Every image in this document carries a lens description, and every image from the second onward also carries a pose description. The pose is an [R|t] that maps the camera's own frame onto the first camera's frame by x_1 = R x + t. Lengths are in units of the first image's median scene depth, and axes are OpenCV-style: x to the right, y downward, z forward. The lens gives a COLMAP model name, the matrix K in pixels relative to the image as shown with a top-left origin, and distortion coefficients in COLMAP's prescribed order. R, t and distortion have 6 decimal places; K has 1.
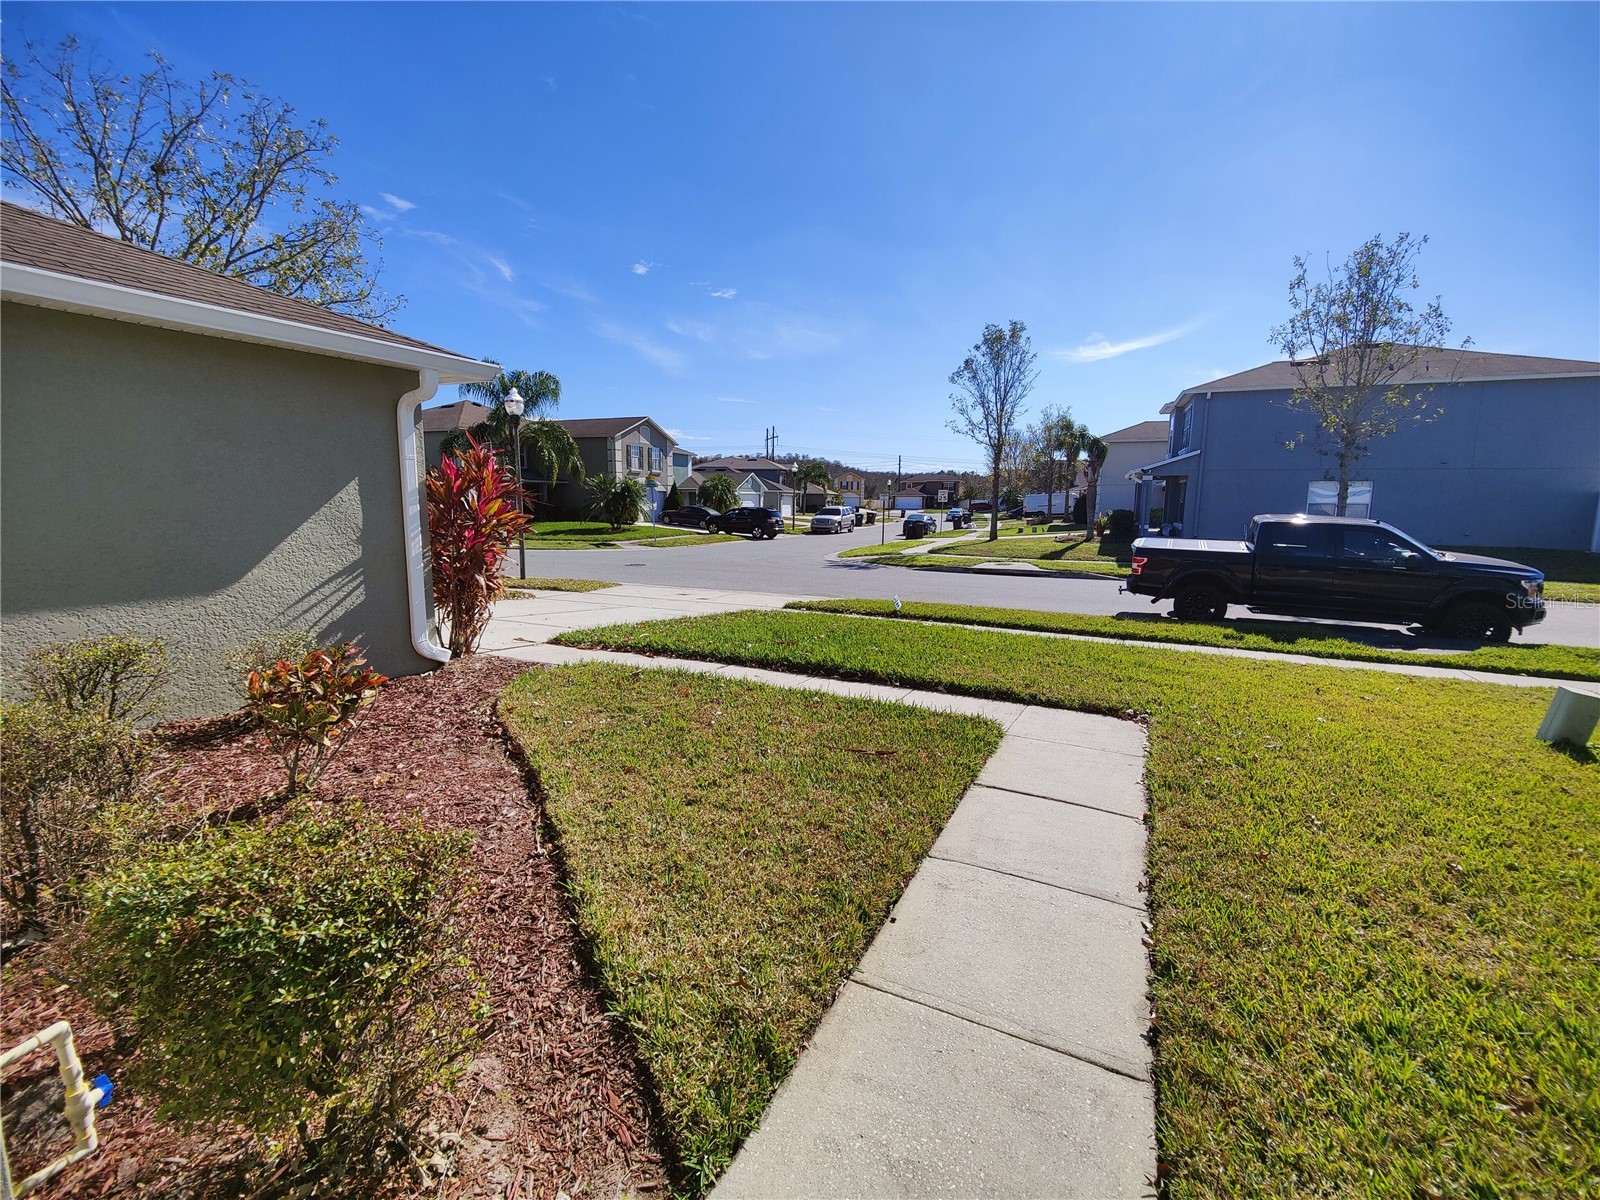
lens RADIAL K [[681.0, 0, 793.8], [0, 681.0, 587.3], [0, 0, 1]] dist [0.000188, -0.013989]
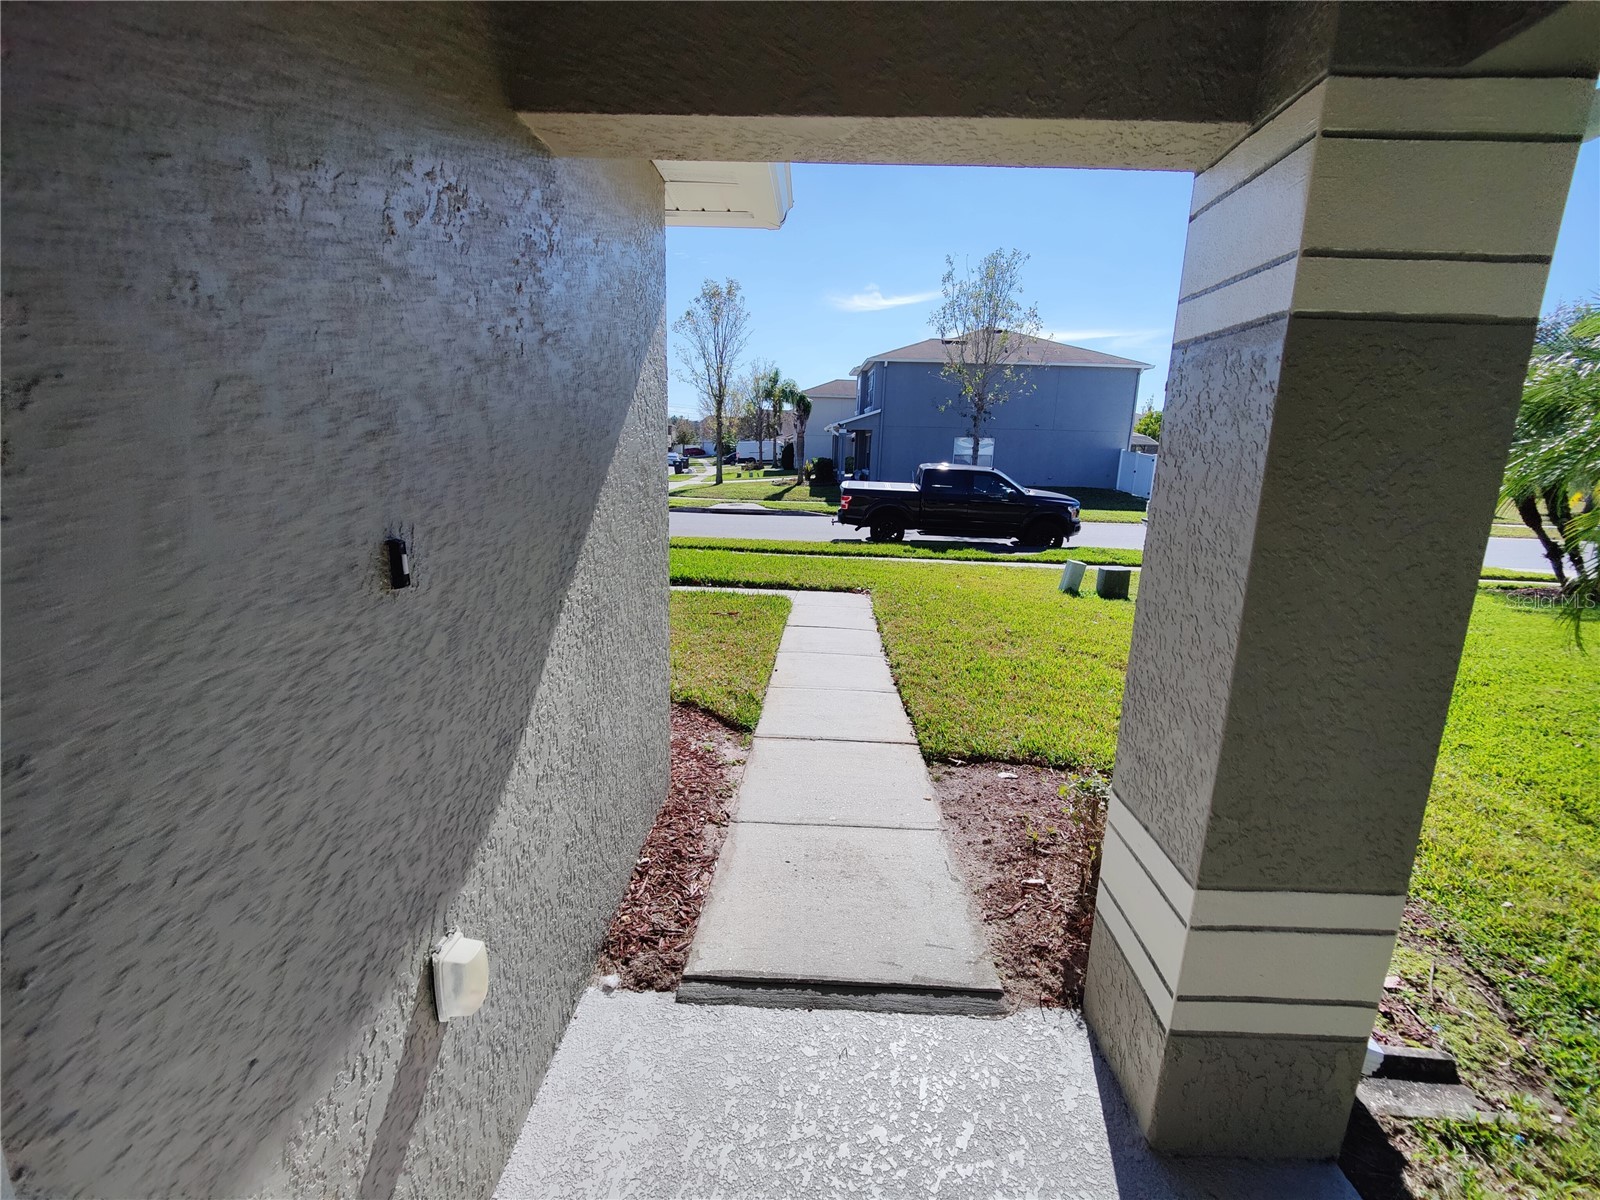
lens RADIAL K [[690.1, 0, 803.2], [0, 690.1, 597.0], [0, 0, 1]] dist [0.024228, -0.015478]
pose [[0.907882, -0.069901, 0.413357, -0.082610], [0.032186, 0.994713, 0.097519, 0.010998], [-0.417989, -0.075232, 0.905332, -0.115370]]
